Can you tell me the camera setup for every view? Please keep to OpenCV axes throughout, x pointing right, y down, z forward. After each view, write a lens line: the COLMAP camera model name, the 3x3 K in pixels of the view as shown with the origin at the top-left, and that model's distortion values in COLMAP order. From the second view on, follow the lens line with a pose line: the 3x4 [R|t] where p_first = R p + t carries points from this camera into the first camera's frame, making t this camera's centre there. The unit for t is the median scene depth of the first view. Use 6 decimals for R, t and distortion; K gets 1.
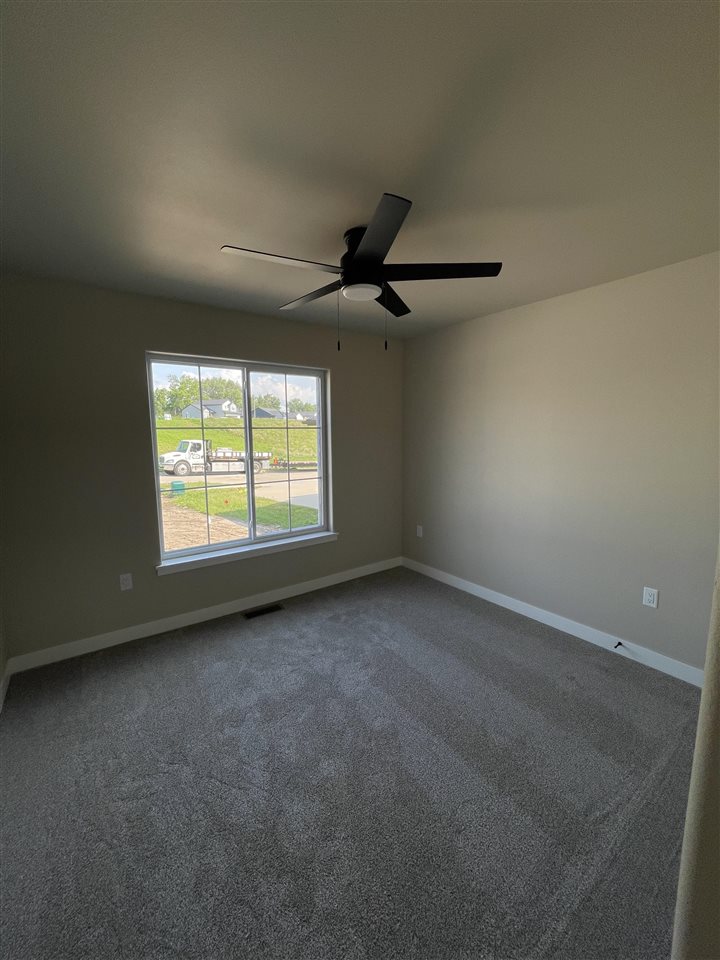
lens RADIAL K [[386.1, 0, 360.0], [0, 386.1, 480.0], [0, 0, 1]] dist [0.003375, 0.000124]
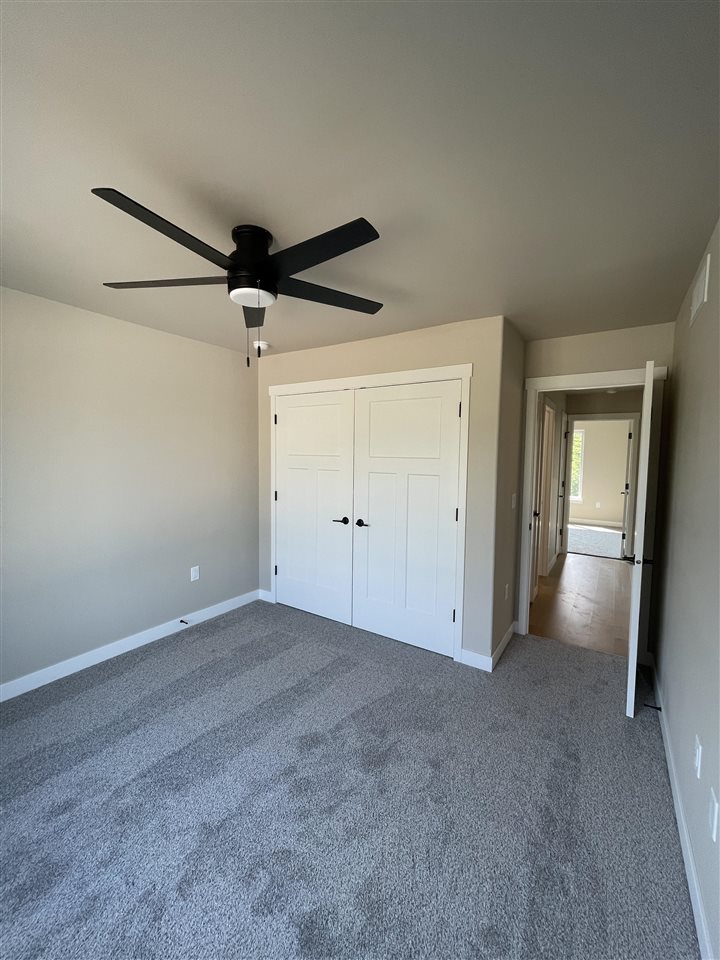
lens RADIAL K [[386.1, 0, 360.0], [0, 386.1, 480.0], [0, 0, 1]] dist [0.003375, 0.000124]
pose [[-0.359266, -0.057252, 0.931477, -0.707443], [0.108162, 0.988836, 0.102495, -0.103940], [-0.926946, 0.137574, -0.349063, 0.858564]]
